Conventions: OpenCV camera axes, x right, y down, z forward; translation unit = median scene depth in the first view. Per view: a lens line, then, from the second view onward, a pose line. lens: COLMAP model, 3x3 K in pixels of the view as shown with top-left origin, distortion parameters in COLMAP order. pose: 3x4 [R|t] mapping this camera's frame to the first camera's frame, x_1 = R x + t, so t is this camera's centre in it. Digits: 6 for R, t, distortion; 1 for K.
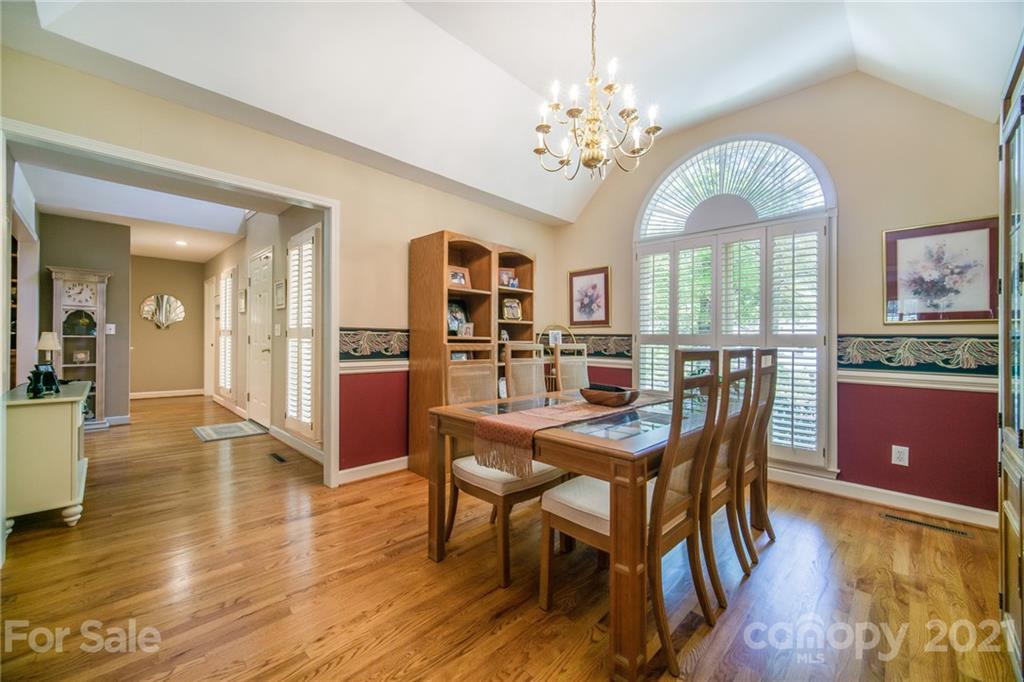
lens RADIAL K [[408.4, 0, 504.8], [0, 408.4, 336.5], [0, 0, 1]] dist [-0.003045, 0.001153]
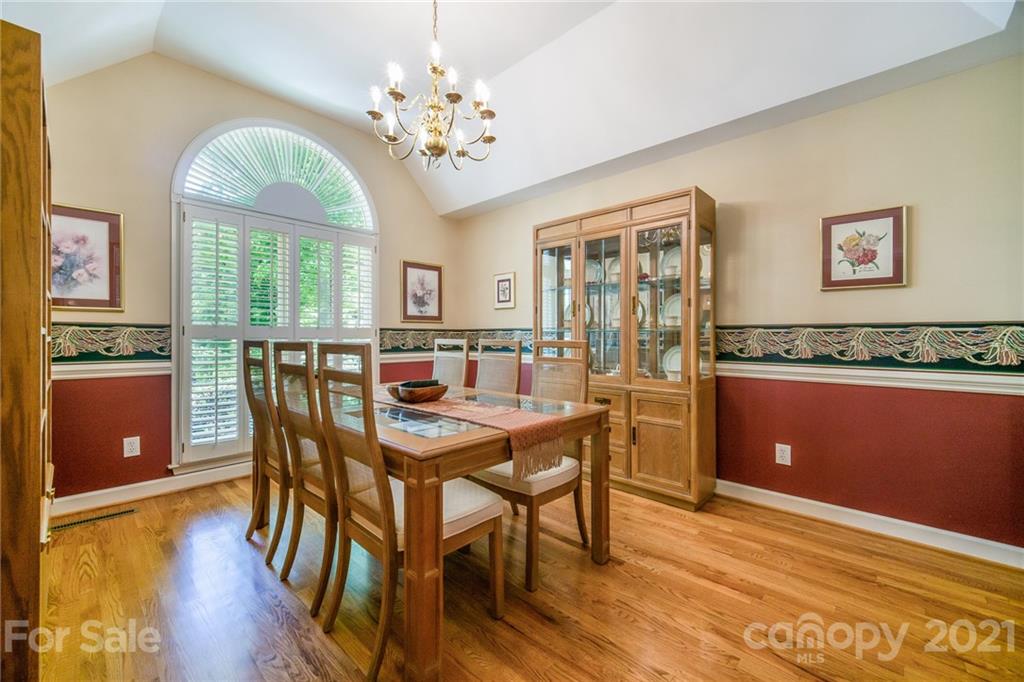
lens RADIAL K [[408.4, 0, 498.3], [0, 408.4, 327.4], [0, 0, 1]] dist [-0.003045, 0.001153]
pose [[-0.018186, 0.006713, 0.999812, -0.590216], [-0.012206, 0.999901, -0.006936, -0.003251], [-0.999760, -0.012330, -0.018102, 0.682682]]
